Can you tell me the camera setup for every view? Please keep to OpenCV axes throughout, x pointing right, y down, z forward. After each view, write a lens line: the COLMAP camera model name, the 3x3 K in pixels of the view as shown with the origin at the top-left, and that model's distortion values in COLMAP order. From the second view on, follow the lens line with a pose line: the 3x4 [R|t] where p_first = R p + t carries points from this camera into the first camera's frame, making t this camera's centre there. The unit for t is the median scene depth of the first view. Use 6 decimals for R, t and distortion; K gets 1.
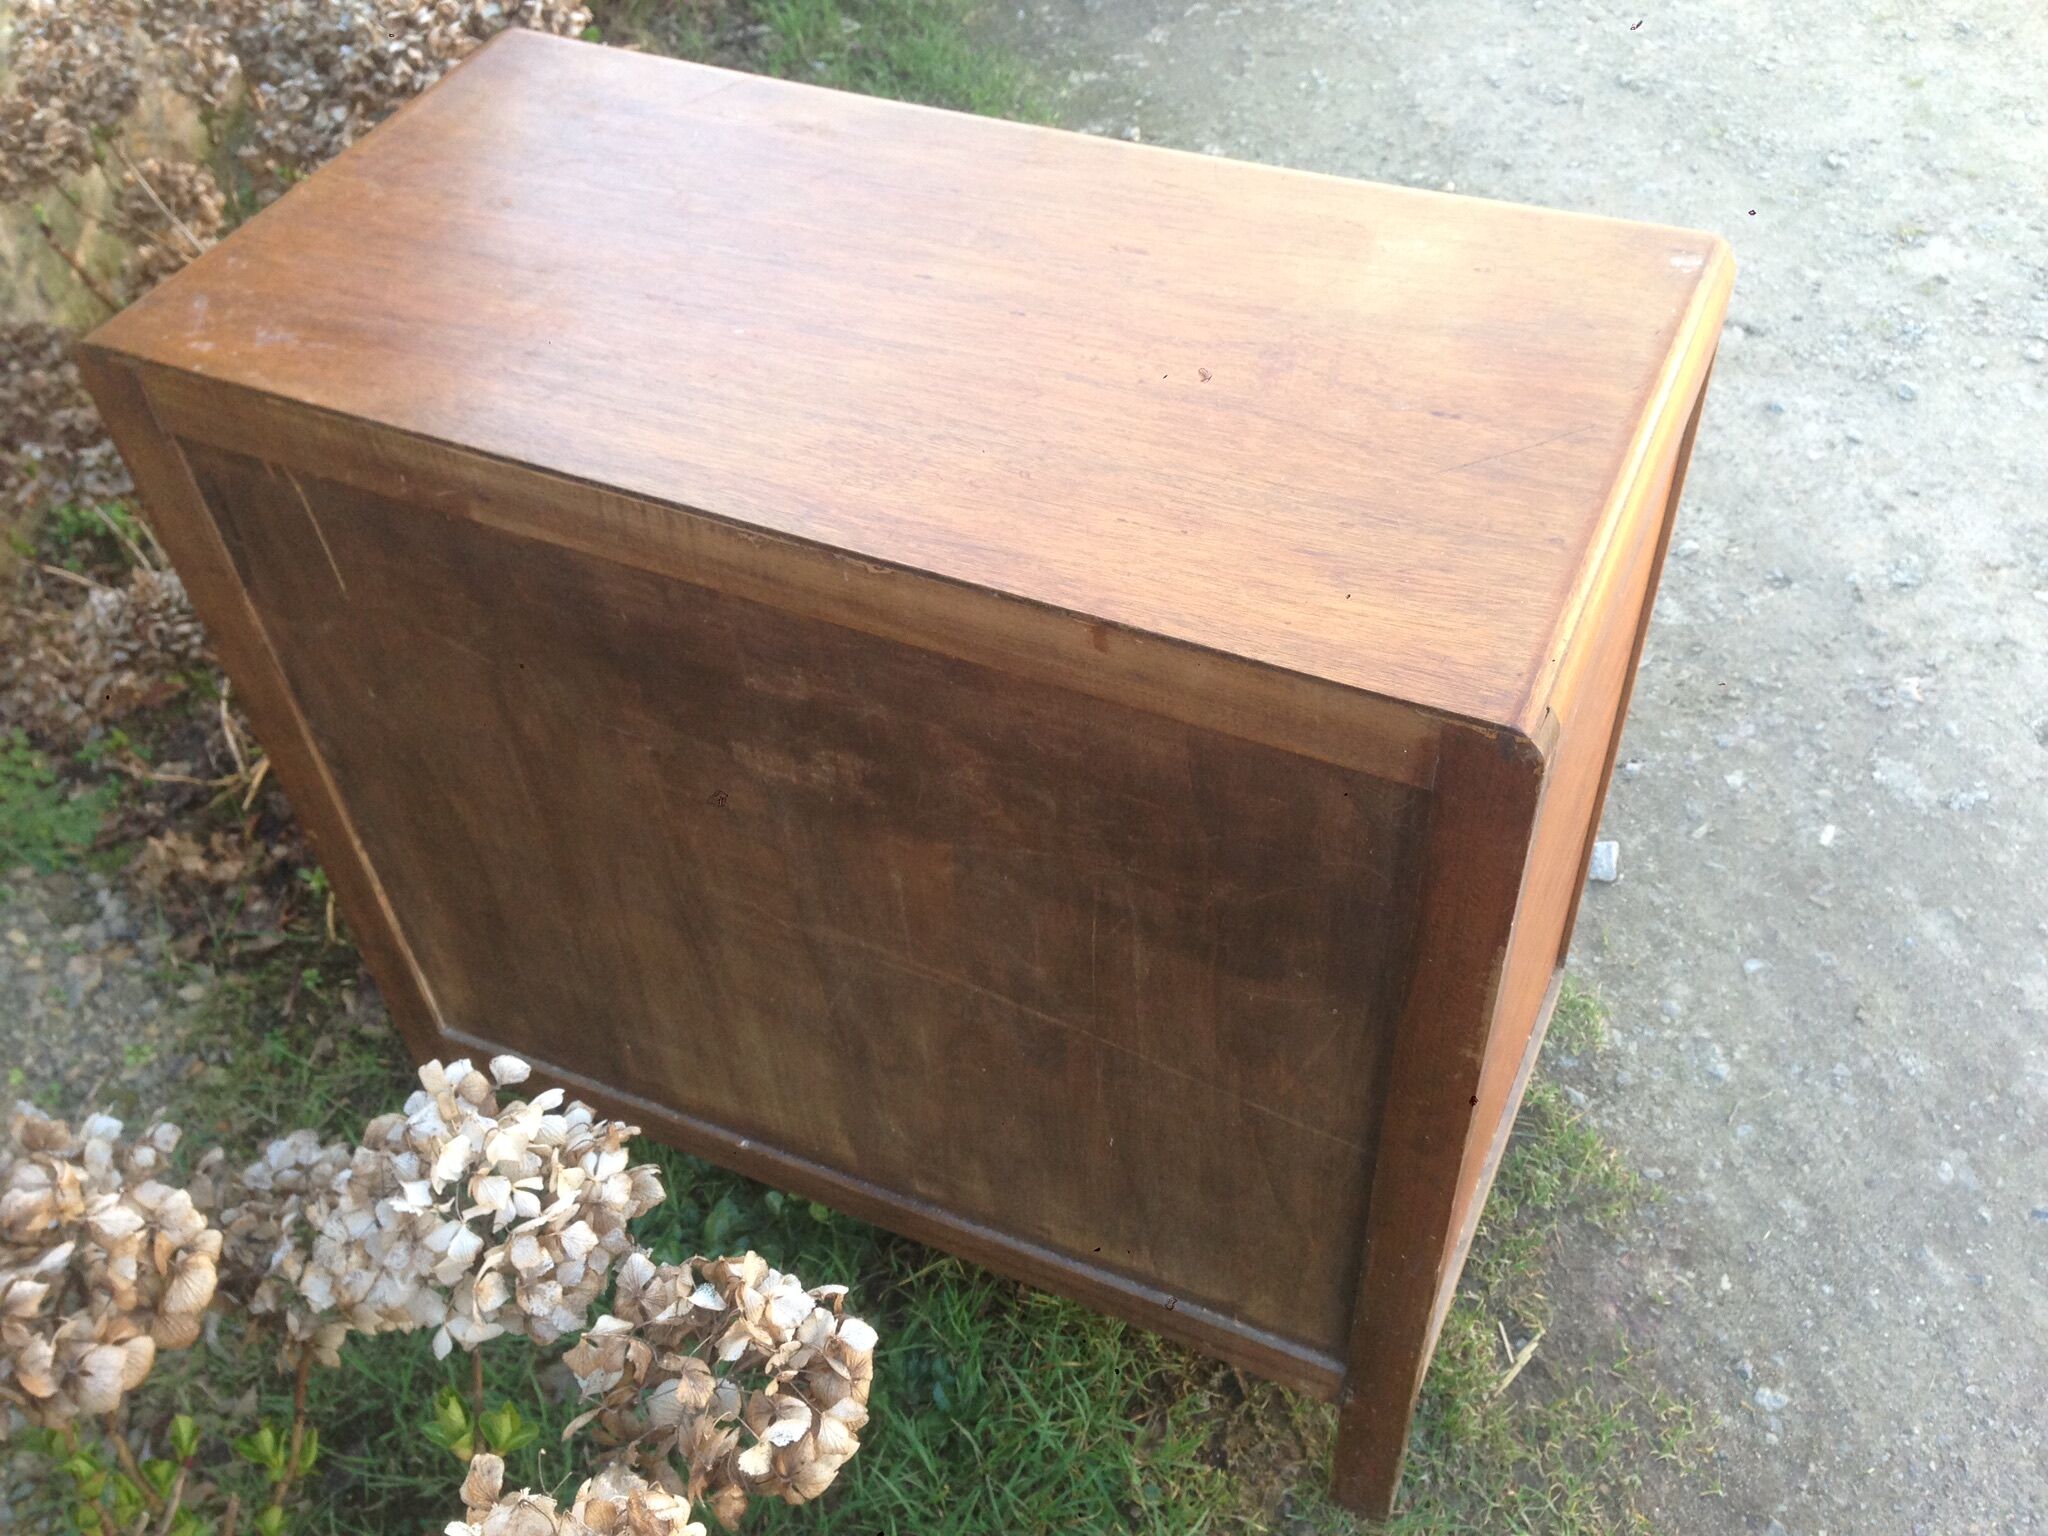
lens RADIAL K [[1946.4, 0, 1029.8], [0, 1946.4, 773.1], [0, 0, 1]] dist [-0.002485, 0.000000]
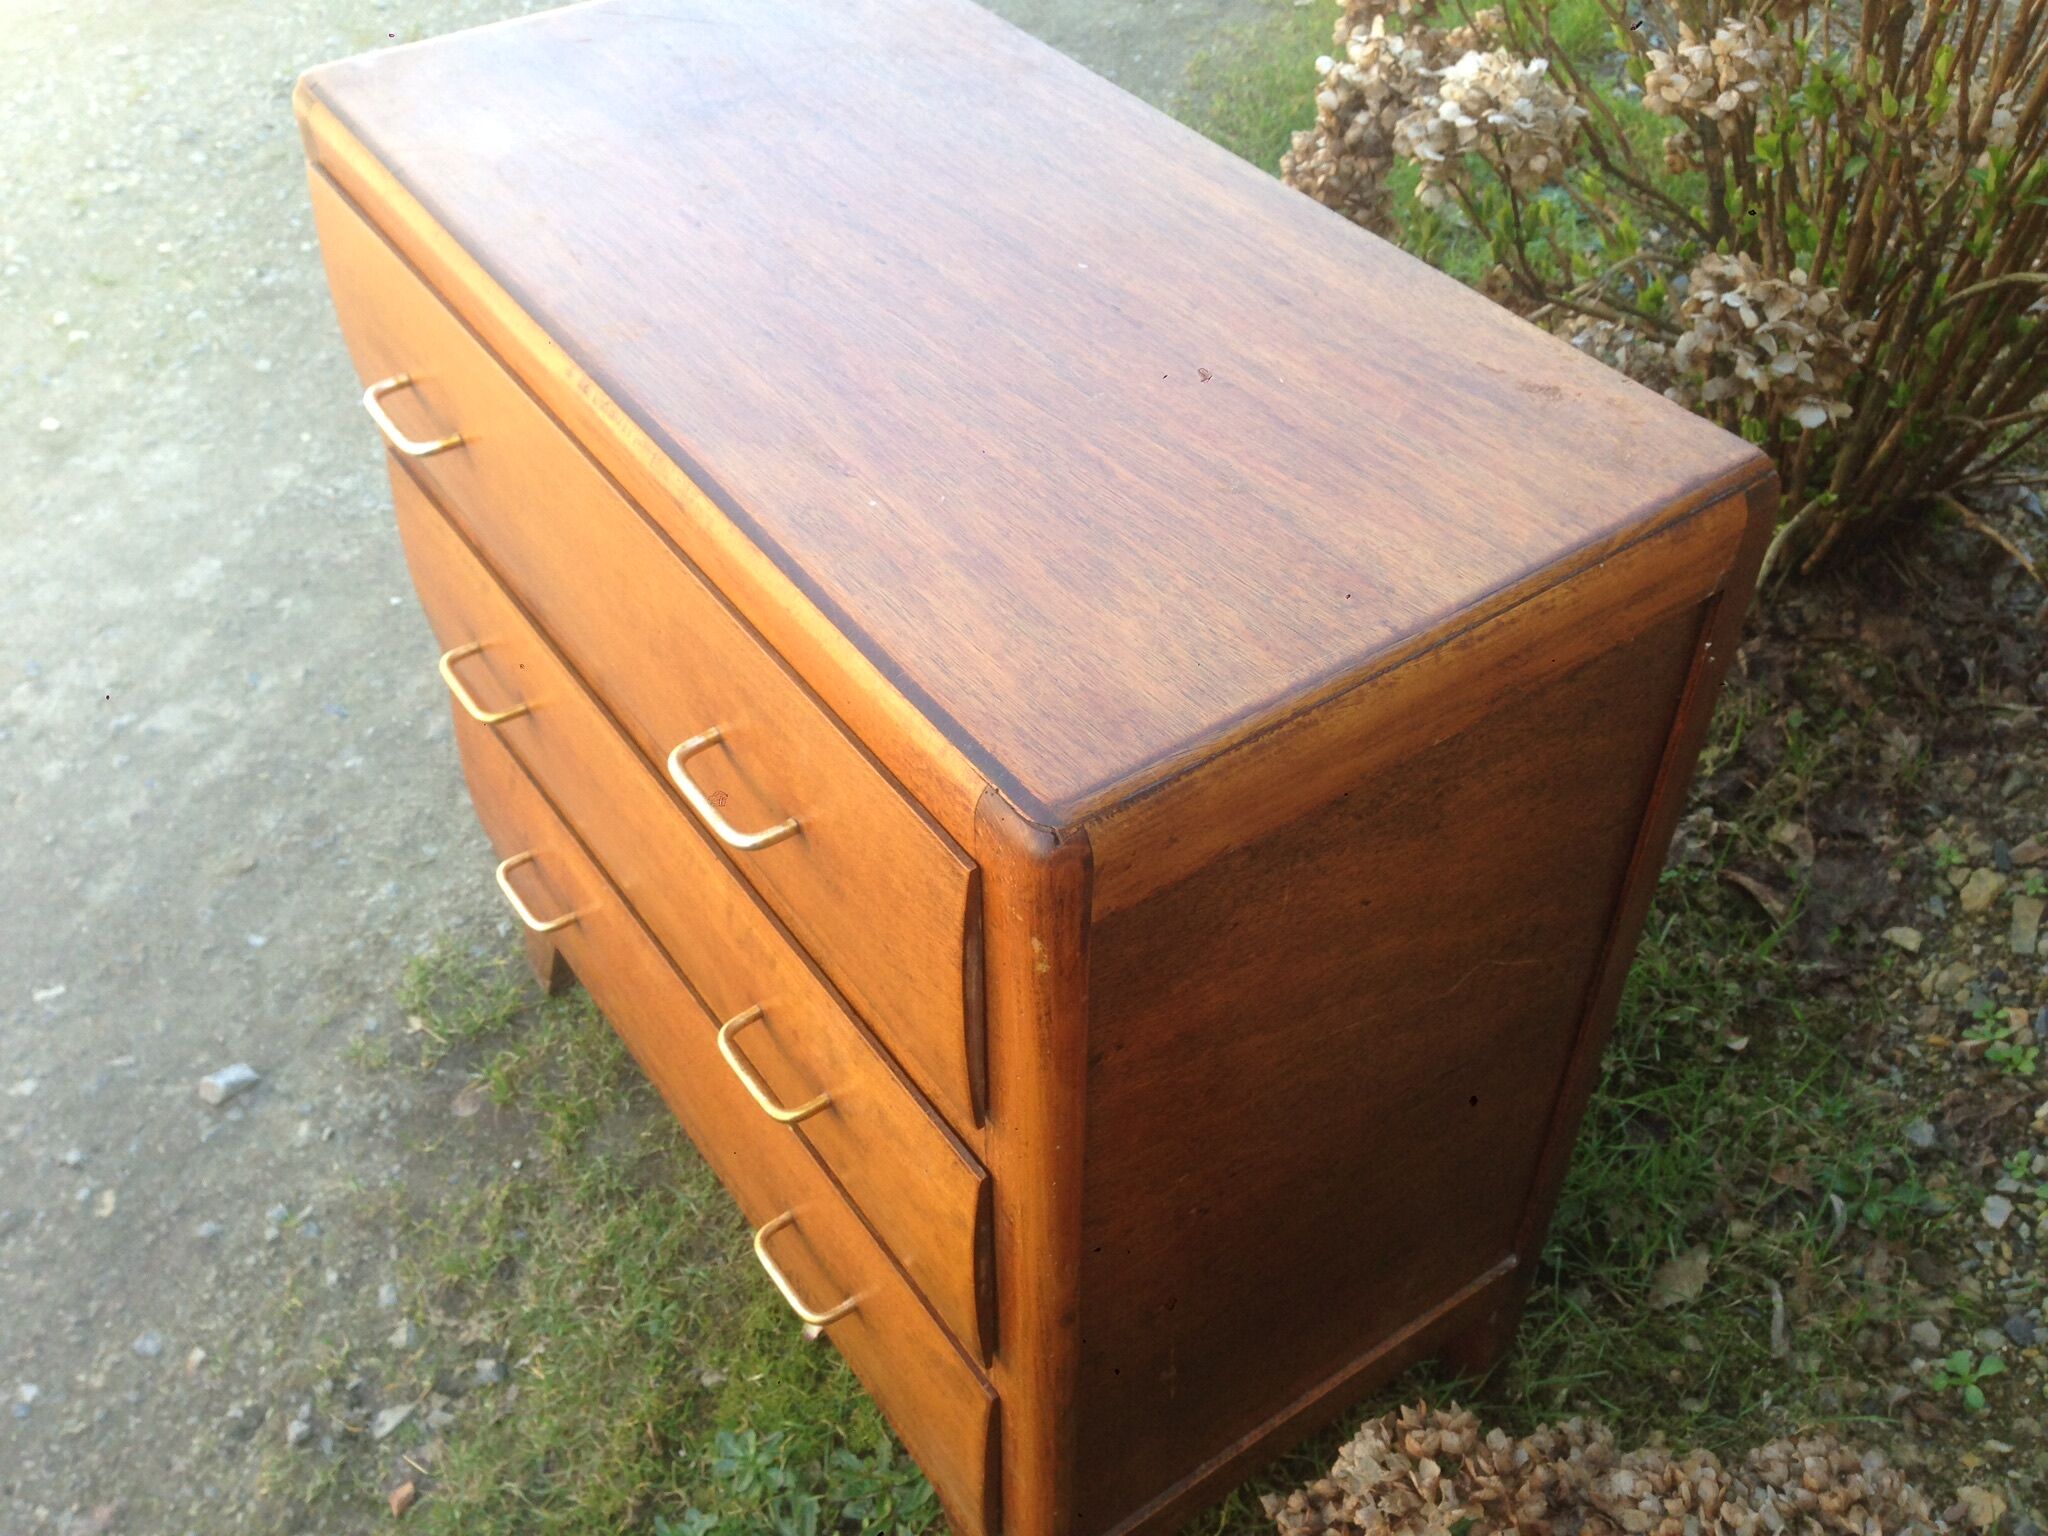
lens RADIAL K [[1946.4, 0, 1022.5], [0, 1946.4, 778.2], [0, 0, 1]] dist [-0.002485, 0.000000]
pose [[-0.850400, -0.314902, 0.421494, -0.399148], [0.414652, 0.091986, 0.905319, -0.708411], [-0.323858, 0.944656, 0.052350, 0.772620]]
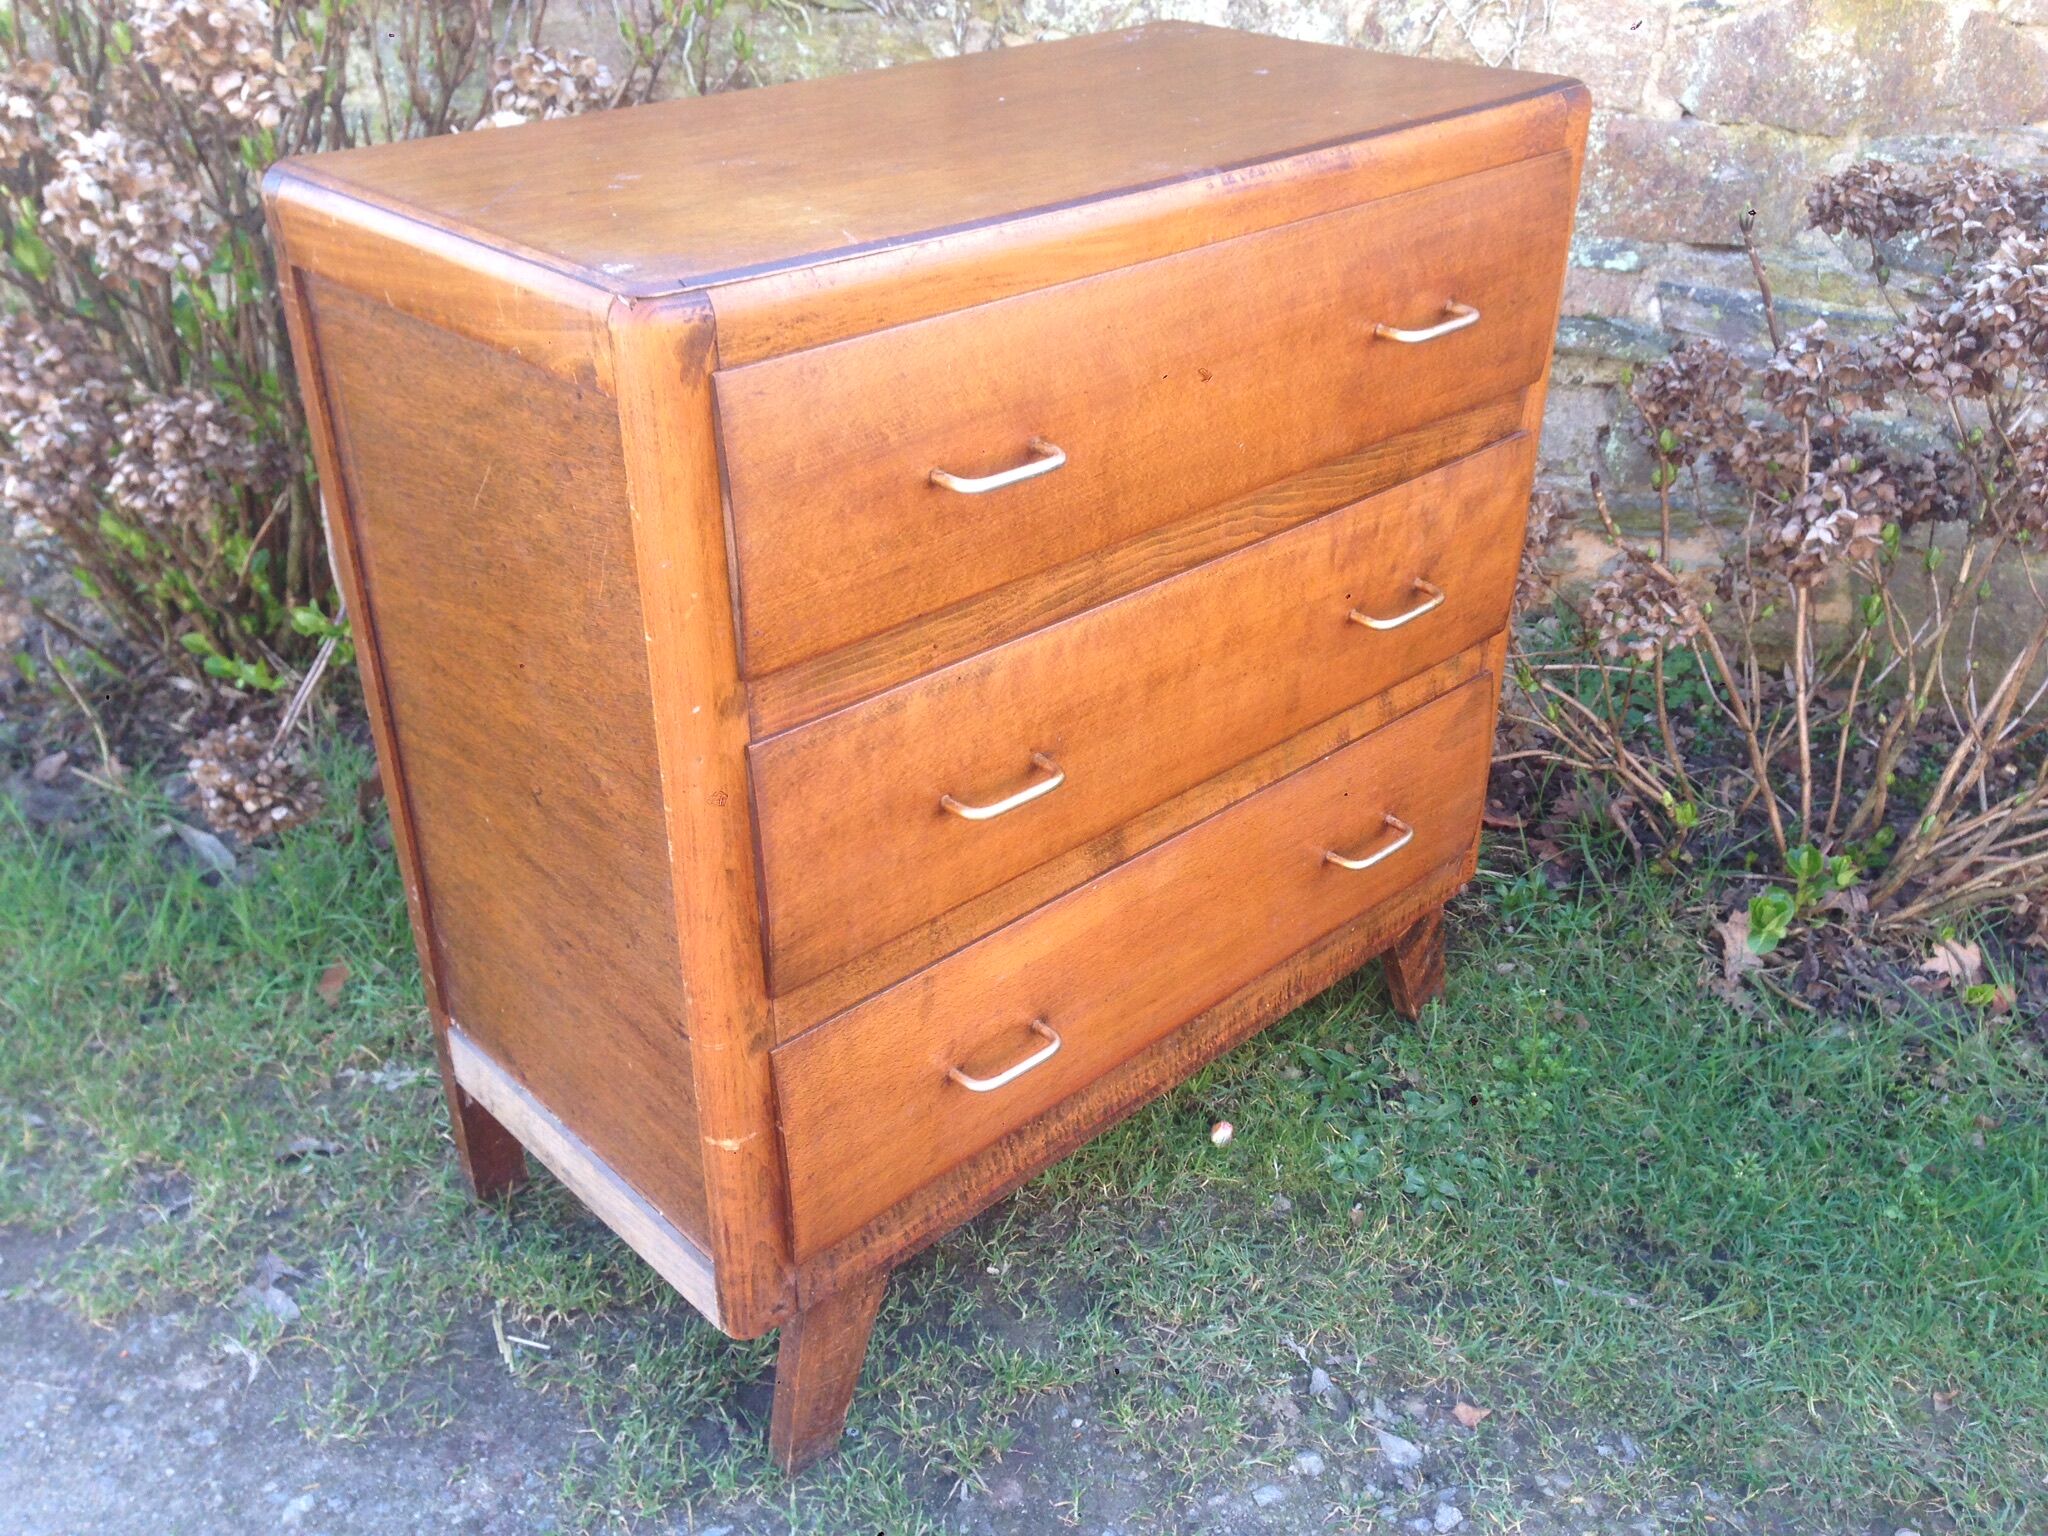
lens RADIAL K [[1946.4, 0, 1024.2], [0, 1946.4, 772.5], [0, 0, 1]] dist [-0.002485, 0.000000]
pose [[-0.381756, 0.494746, -0.780698, 0.699633], [-0.647145, 0.459992, 0.607957, -0.537411], [0.659899, 0.737315, 0.144568, 0.745553]]
